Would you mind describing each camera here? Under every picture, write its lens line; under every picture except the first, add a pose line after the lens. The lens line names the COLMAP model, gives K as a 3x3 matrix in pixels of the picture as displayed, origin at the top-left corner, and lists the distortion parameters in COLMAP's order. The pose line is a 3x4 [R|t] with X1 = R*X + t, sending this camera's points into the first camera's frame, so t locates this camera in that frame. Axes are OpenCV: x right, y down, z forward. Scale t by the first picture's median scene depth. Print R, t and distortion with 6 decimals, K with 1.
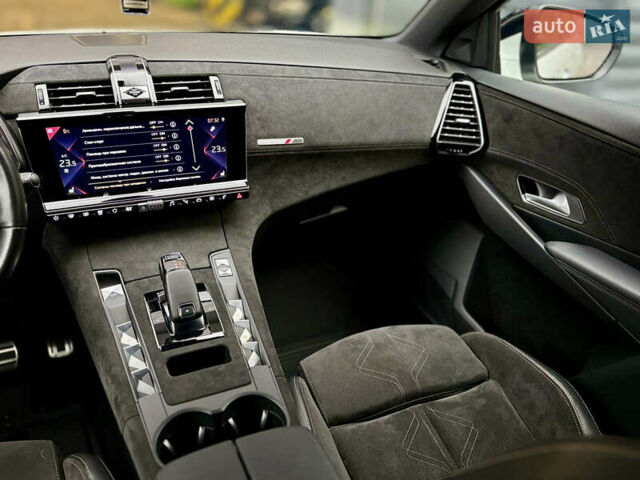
lens RADIAL K [[569.3, 0, 328.5], [0, 569.3, 244.9], [0, 0, 1]] dist [0.097658, -0.220220]
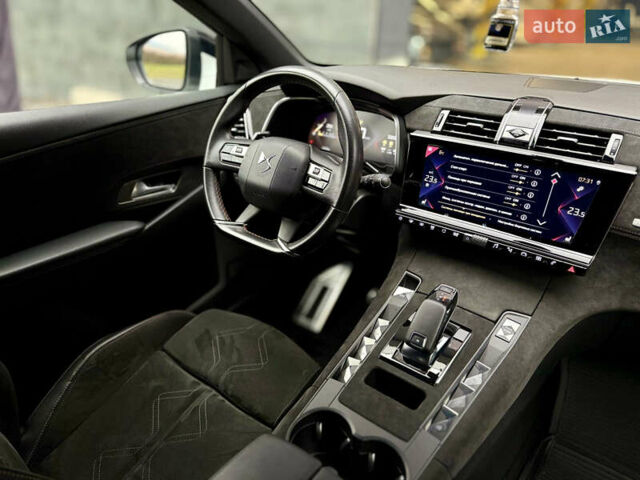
lens RADIAL K [[451.0, 0, 311.5], [0, 451.0, 239.9], [0, 0, 1]] dist [0.050952, -0.087747]
pose [[0.439283, 0.375701, -0.816014, 0.222149], [-0.395384, 0.896497, 0.199911, -0.112831], [0.806661, 0.234821, 0.542362, 0.319255]]
